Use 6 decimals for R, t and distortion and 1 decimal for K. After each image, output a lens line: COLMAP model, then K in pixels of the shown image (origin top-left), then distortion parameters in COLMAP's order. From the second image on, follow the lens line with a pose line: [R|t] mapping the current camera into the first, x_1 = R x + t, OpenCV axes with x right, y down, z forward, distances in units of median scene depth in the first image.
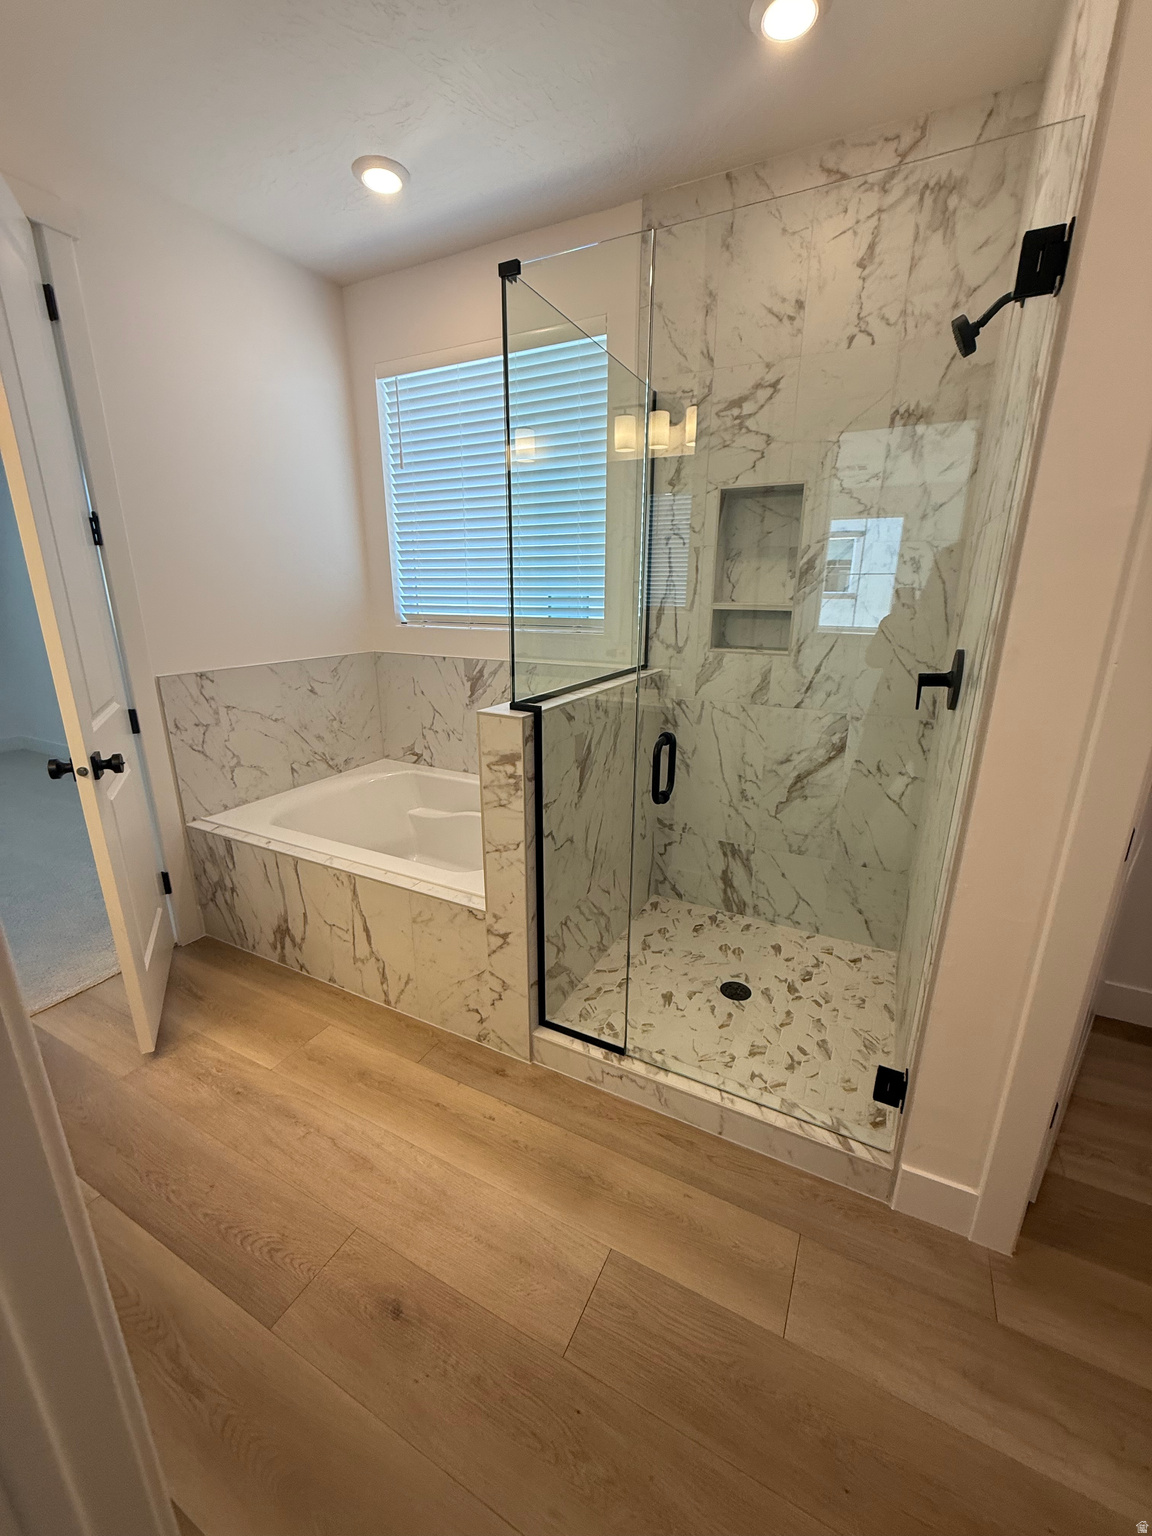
lens RADIAL K [[610.7, 0, 574.4], [0, 610.7, 766.5], [0, 0, 1]] dist [0.002850, 0.000041]
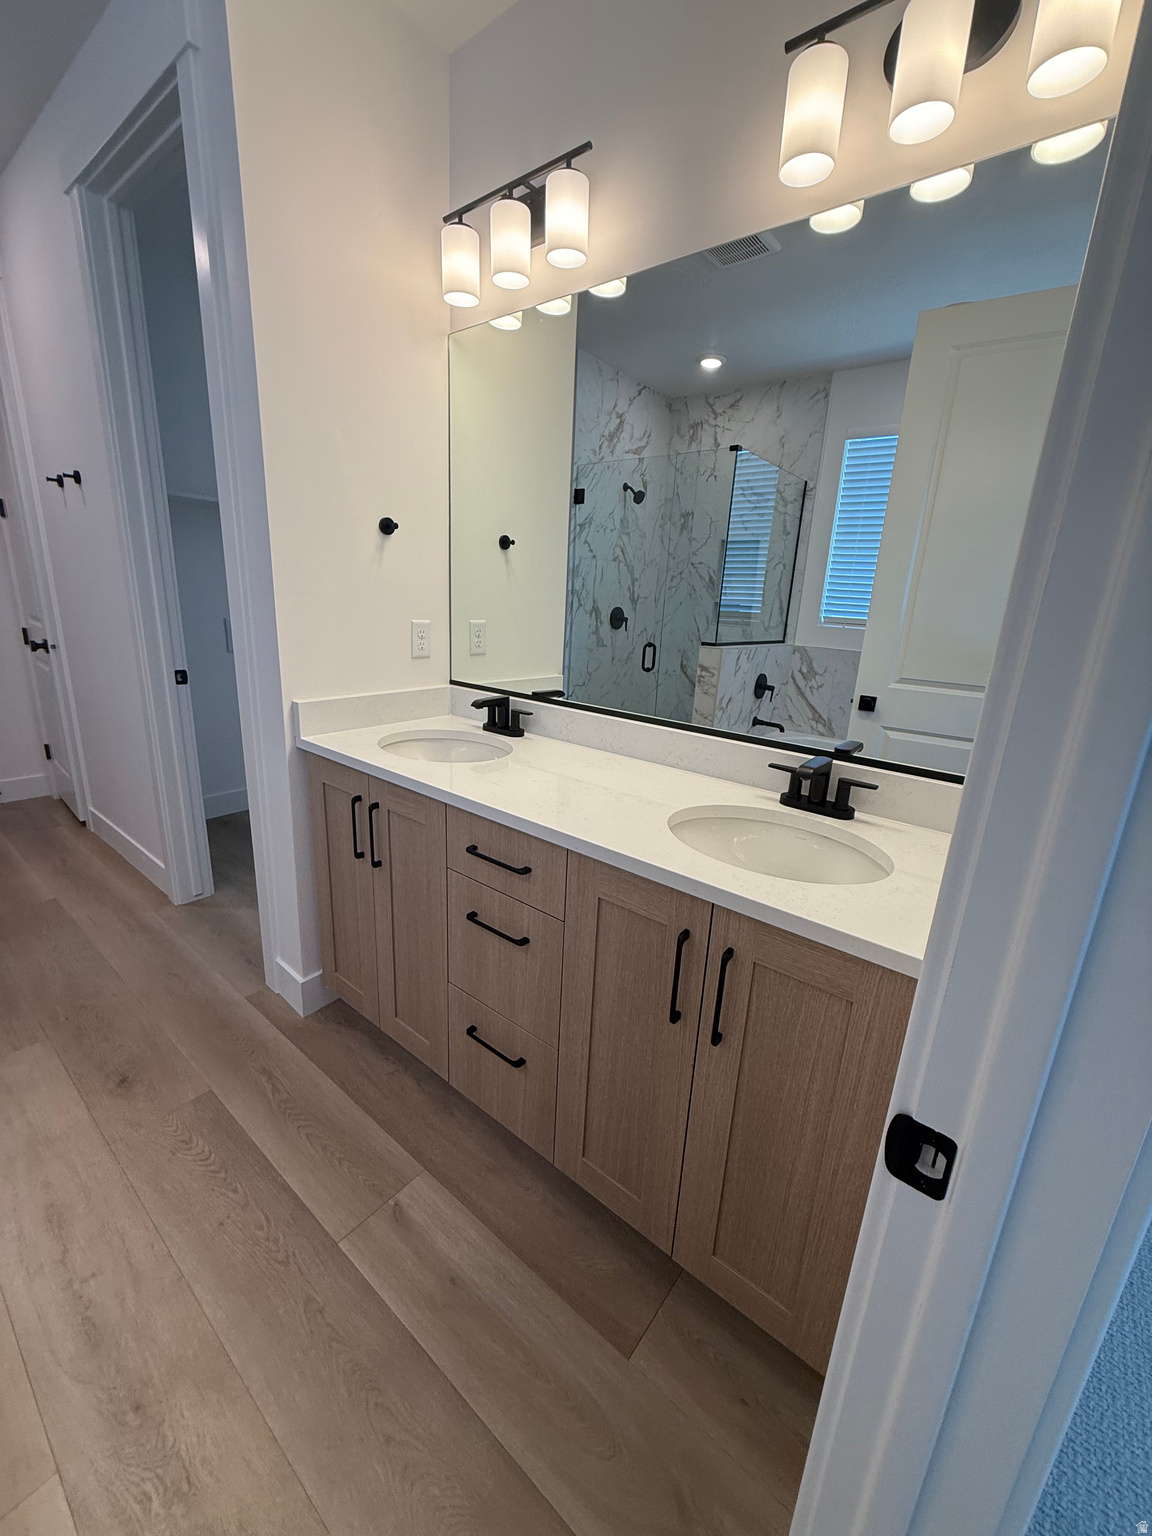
lens RADIAL K [[610.7, 0, 576.1], [0, 610.7, 763.7], [0, 0, 1]] dist [0.002850, 0.000041]
pose [[-0.979832, -0.098967, 0.173592, -1.202155], [0.007713, 0.849355, 0.527765, -0.329392], [-0.199672, 0.518460, -0.831463, 1.317111]]
